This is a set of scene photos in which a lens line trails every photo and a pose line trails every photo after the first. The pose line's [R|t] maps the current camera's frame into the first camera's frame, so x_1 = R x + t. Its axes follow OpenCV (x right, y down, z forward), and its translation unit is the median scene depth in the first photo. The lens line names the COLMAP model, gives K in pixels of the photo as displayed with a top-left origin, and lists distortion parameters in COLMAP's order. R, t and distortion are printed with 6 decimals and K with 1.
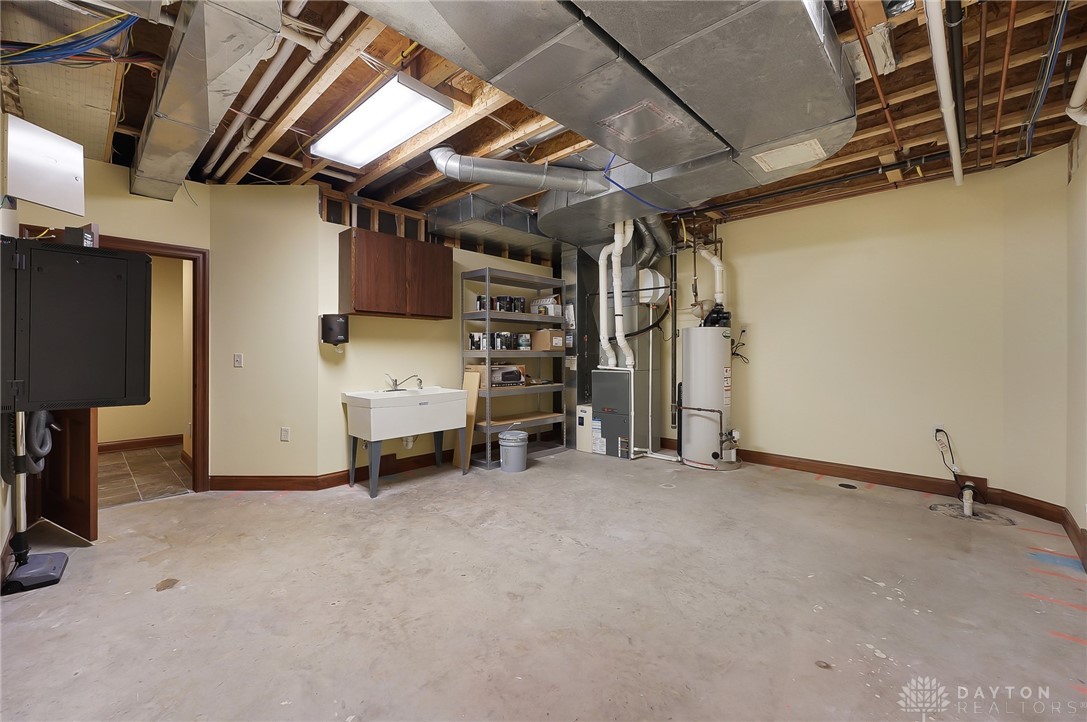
lens RADIAL K [[448.4, 0, 535.3], [0, 448.4, 353.0], [0, 0, 1]] dist [-0.028523, 0.002536]
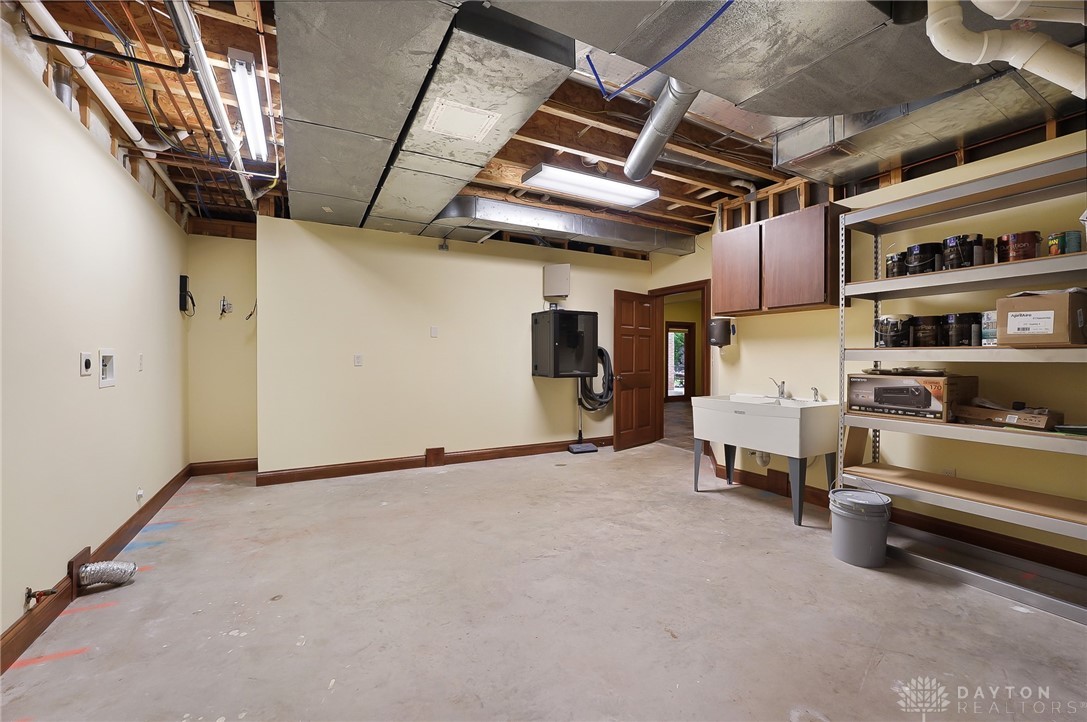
lens RADIAL K [[448.4, 0, 535.3], [0, 448.4, 360.5], [0, 0, 1]] dist [-0.028523, 0.002536]
pose [[-0.315600, 0.015570, -0.948764, 0.845396], [0.000837, 0.999870, 0.016130, -0.000209], [0.948892, 0.004297, -0.315572, 1.098827]]
